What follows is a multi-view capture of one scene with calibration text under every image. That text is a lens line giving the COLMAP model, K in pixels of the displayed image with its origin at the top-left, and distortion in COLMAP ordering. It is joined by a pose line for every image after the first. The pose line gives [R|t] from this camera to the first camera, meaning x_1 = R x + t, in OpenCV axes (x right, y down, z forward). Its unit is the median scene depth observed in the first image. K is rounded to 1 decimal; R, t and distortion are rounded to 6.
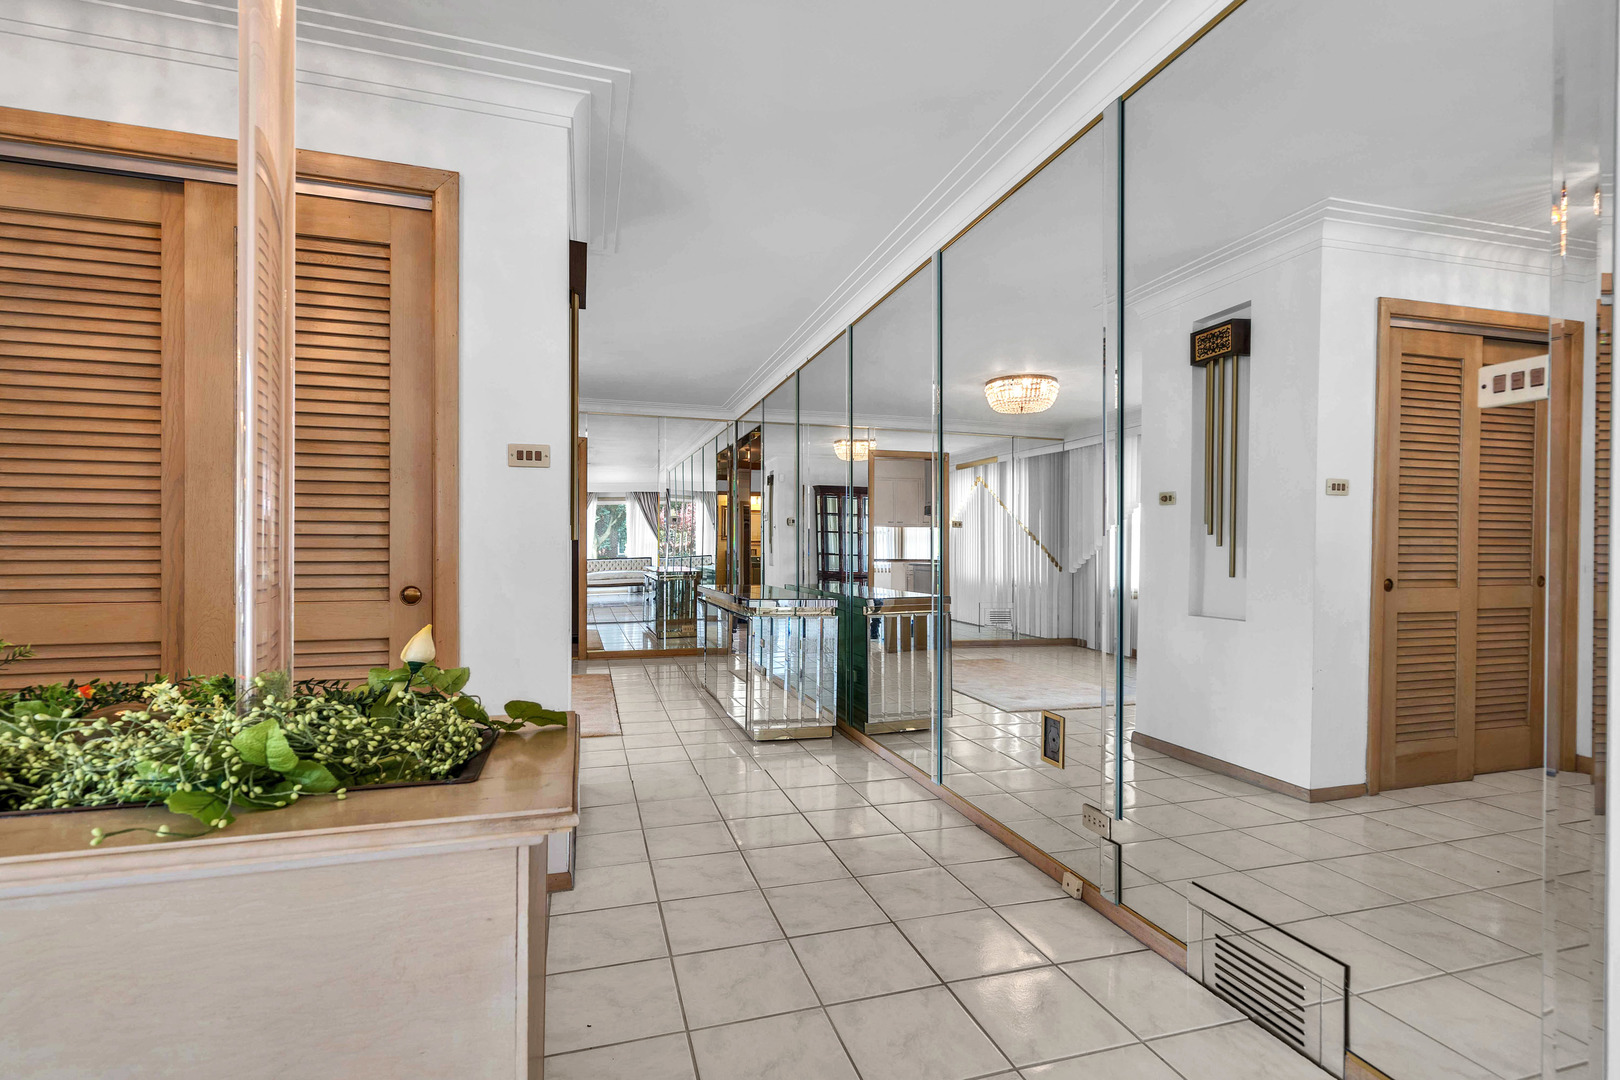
lens RADIAL K [[753.0, 0, 799.8], [0, 753.0, 554.5], [0, 0, 1]] dist [-0.003539, 0.001906]
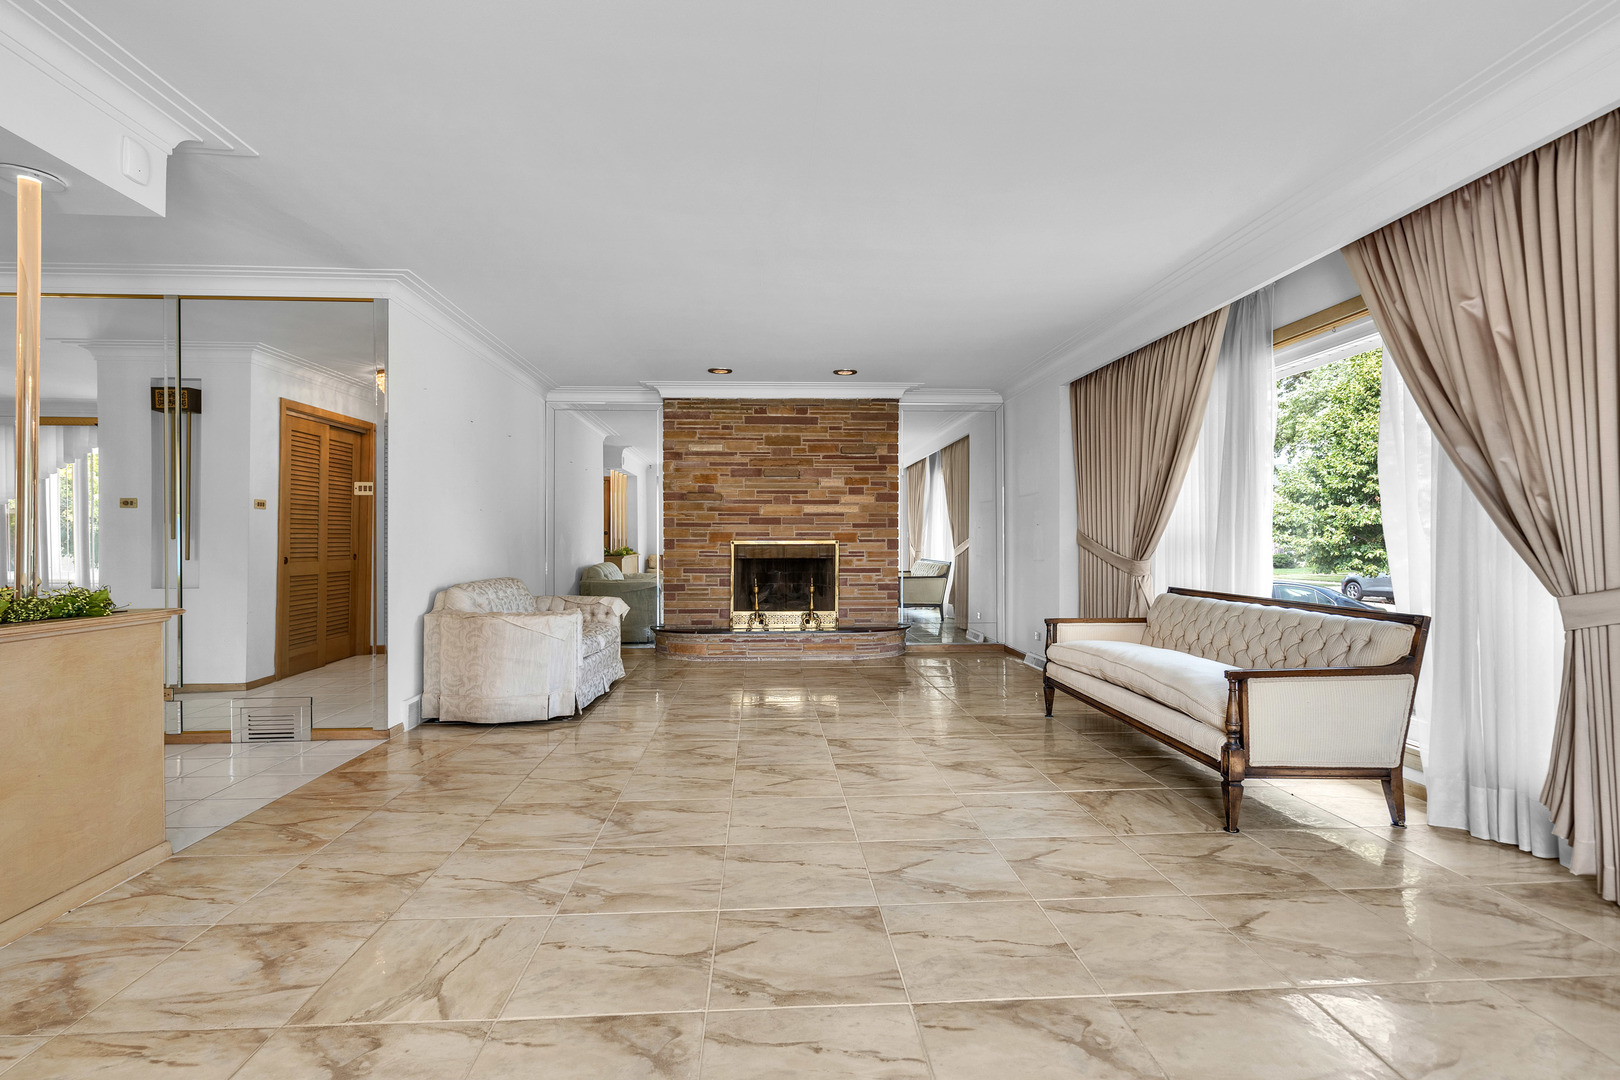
lens RADIAL K [[753.0, 0, 810.6], [0, 753.0, 540.9], [0, 0, 1]] dist [-0.003539, 0.001906]
pose [[0.224639, 0.000894, 0.974442, -0.652038], [0.009252, 0.999953, -0.003051, 0.011421], [-0.974398, 0.009701, 0.224620, -0.589263]]
